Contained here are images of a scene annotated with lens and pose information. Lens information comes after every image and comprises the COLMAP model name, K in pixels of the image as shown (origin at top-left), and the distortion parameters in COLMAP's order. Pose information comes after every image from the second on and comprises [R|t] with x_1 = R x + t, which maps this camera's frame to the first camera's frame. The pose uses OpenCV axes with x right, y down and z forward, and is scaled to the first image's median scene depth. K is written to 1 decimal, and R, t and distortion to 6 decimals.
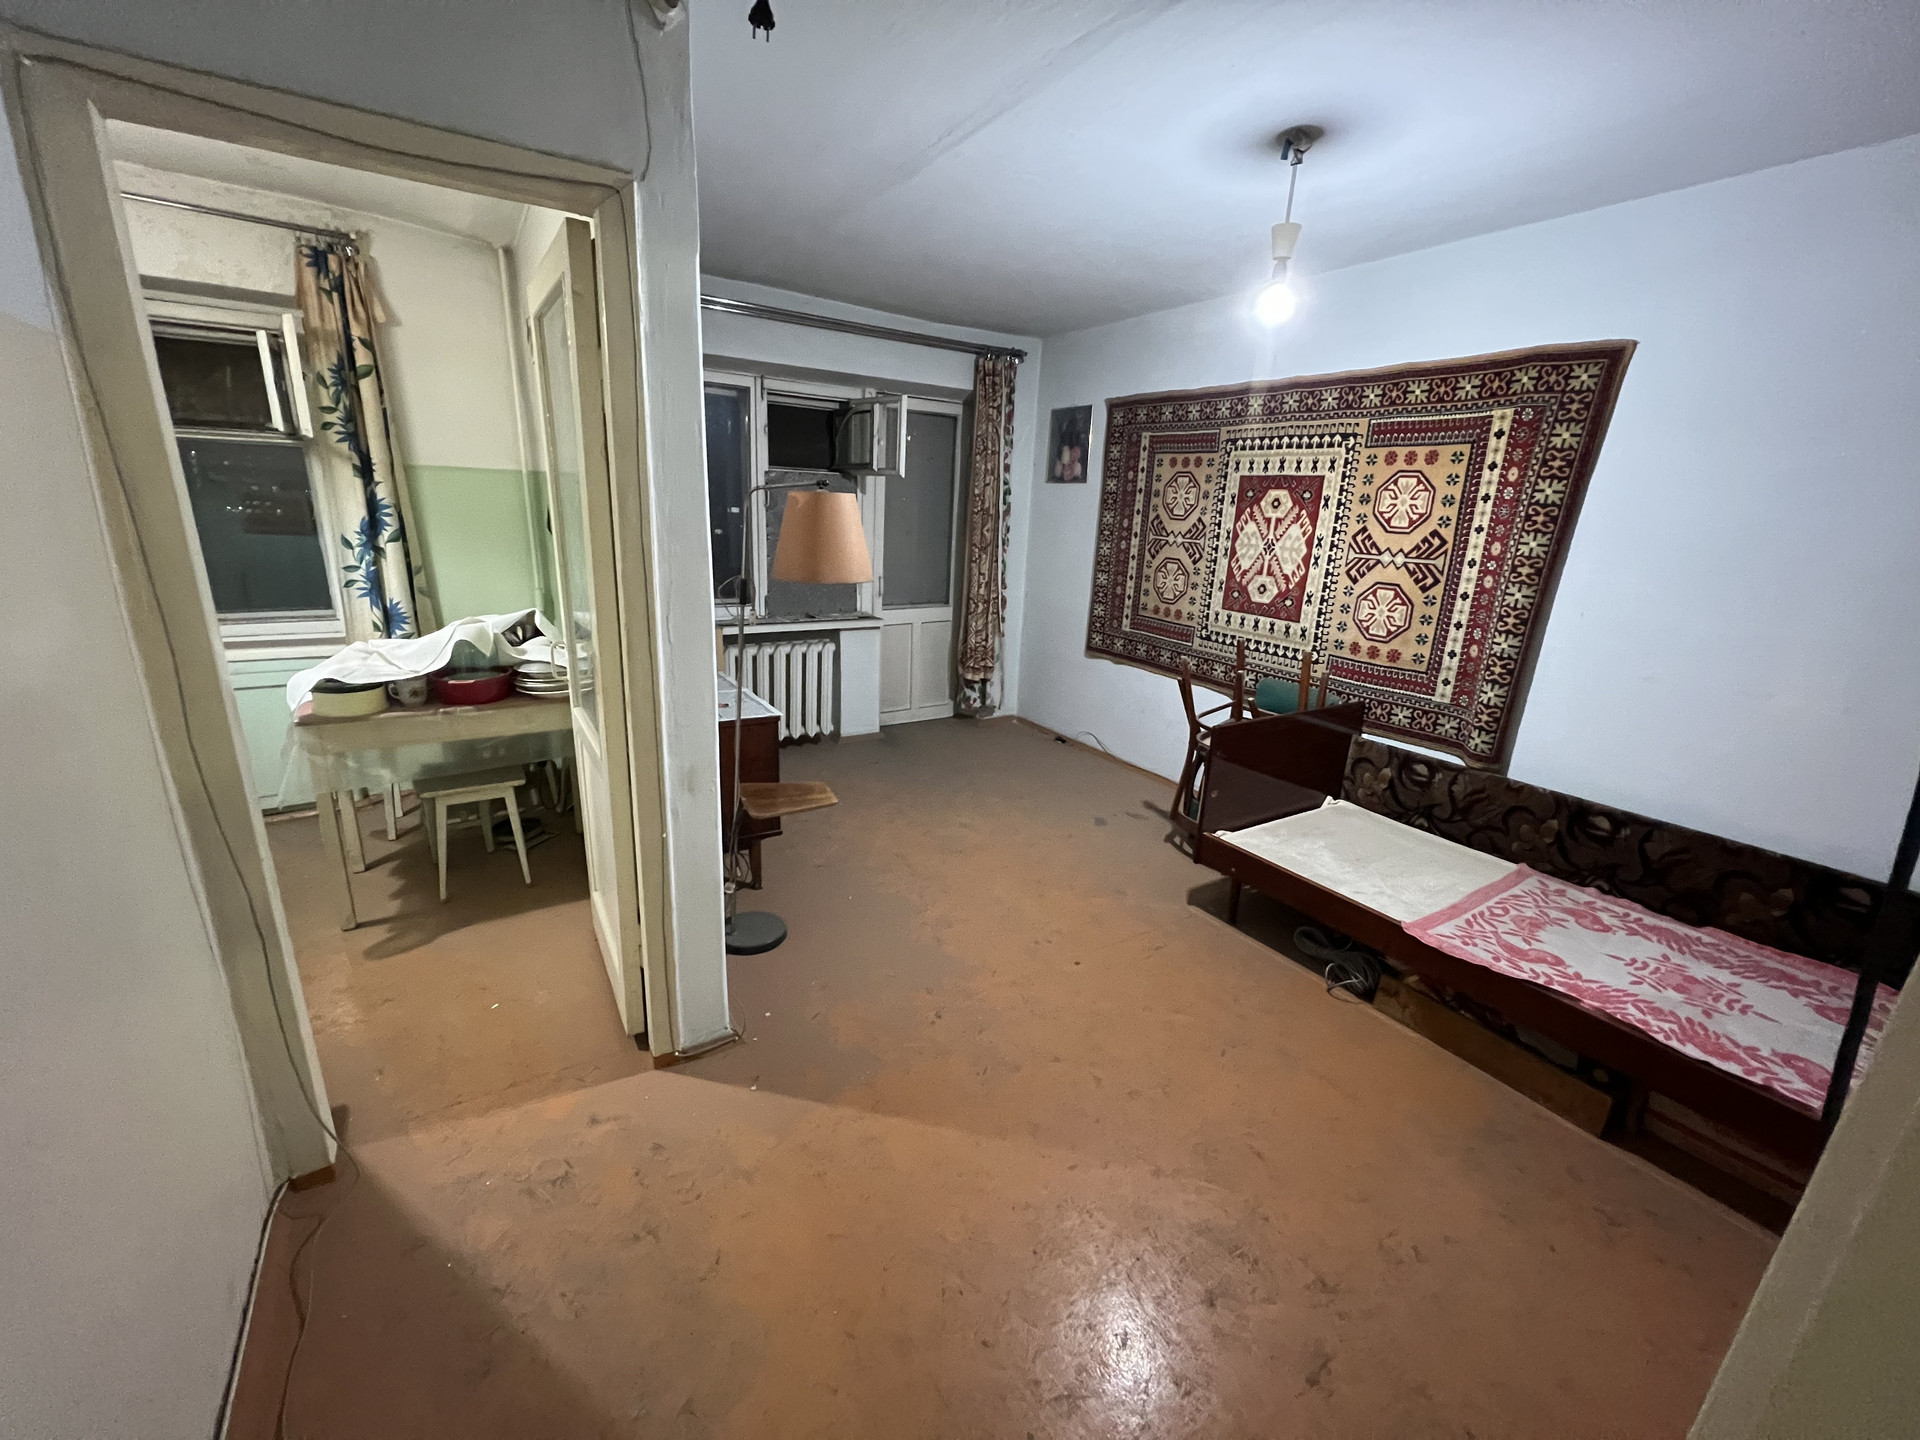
lens RADIAL K [[767.9, 0, 954.5], [0, 767.9, 727.5], [0, 0, 1]] dist [-0.001529, 0.000102]
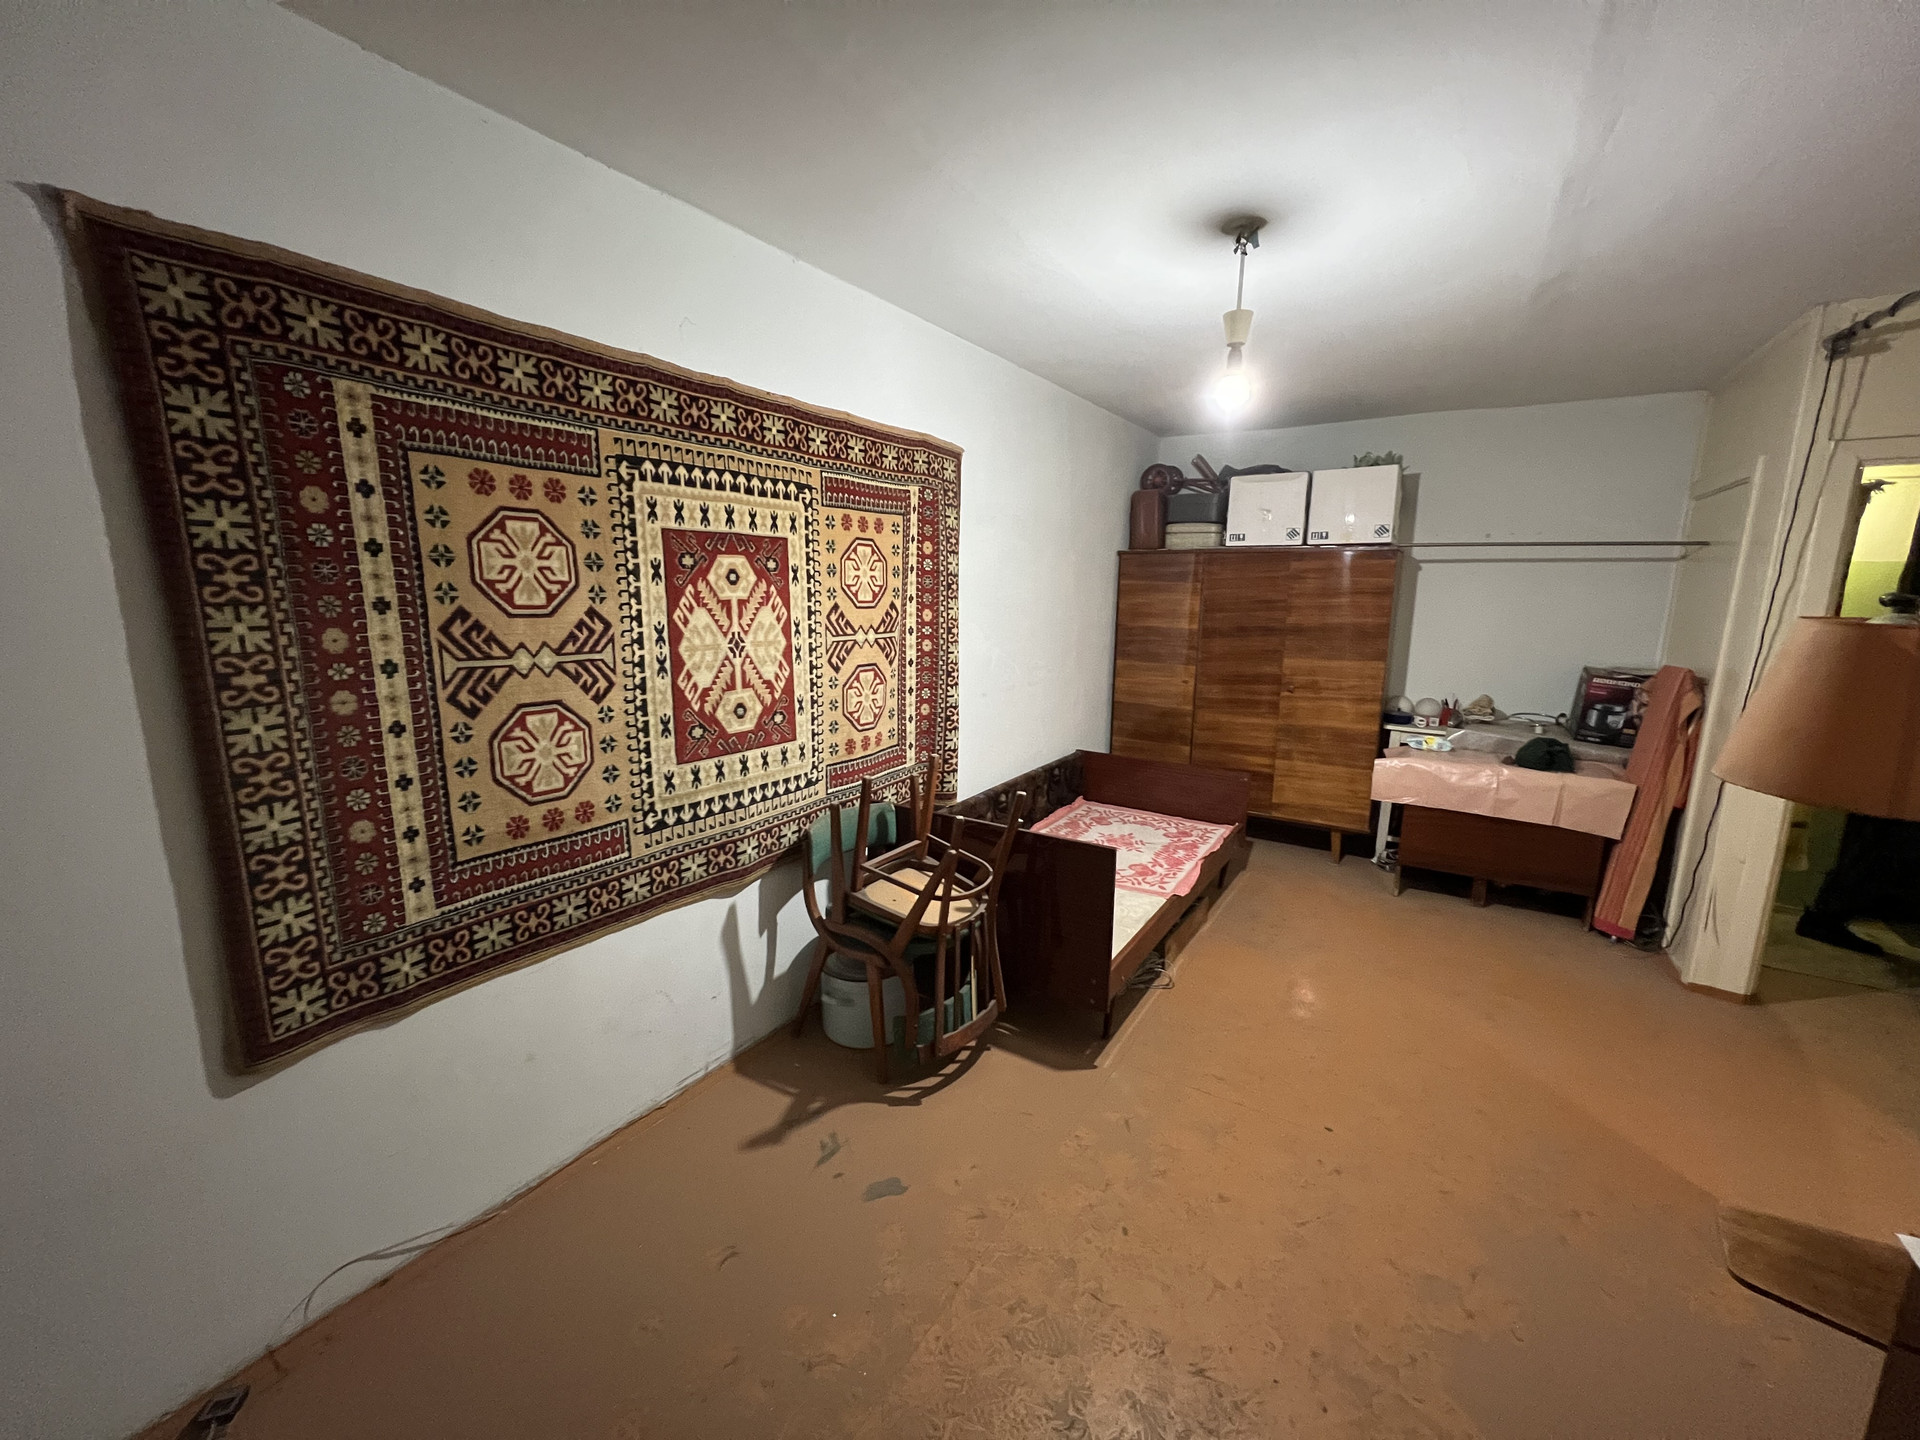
lens RADIAL K [[767.9, 0, 961.6], [0, 767.9, 725.9], [0, 0, 1]] dist [-0.001529, 0.000102]
pose [[-0.416881, -0.213362, 0.883565, -0.239264], [0.228156, 0.916378, 0.328933, -0.344865], [-0.879861, 0.338717, -0.333340, 1.088407]]
